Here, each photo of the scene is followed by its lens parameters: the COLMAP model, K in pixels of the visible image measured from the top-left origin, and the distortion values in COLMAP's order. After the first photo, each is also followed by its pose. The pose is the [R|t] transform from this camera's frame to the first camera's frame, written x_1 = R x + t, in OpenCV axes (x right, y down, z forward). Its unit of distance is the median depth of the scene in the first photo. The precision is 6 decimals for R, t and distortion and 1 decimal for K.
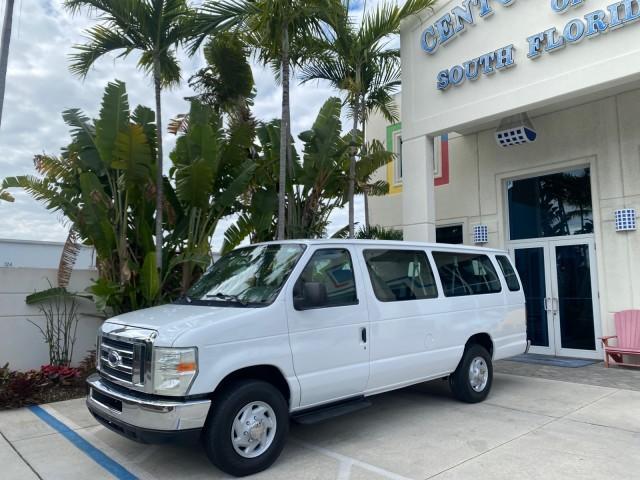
lens RADIAL K [[491.3, 0, 321.2], [0, 491.3, 237.6], [0, 0, 1]] dist [0.006380, -0.005508]
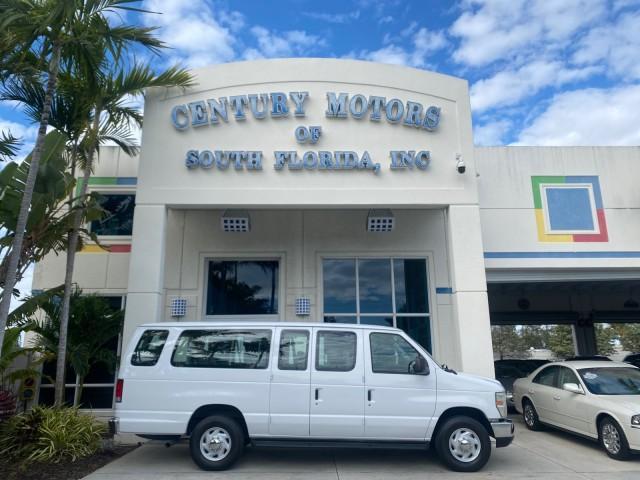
lens RADIAL K [[482.6, 0, 319.5], [0, 482.6, 238.8], [0, 0, 1]] dist [0.121128, -0.217007]
pose [[0.660505, 0.182537, 0.728295, -0.334306], [-0.082320, 0.981755, -0.171405, 0.004646], [-0.746295, 0.053261, 0.663481, 0.125492]]
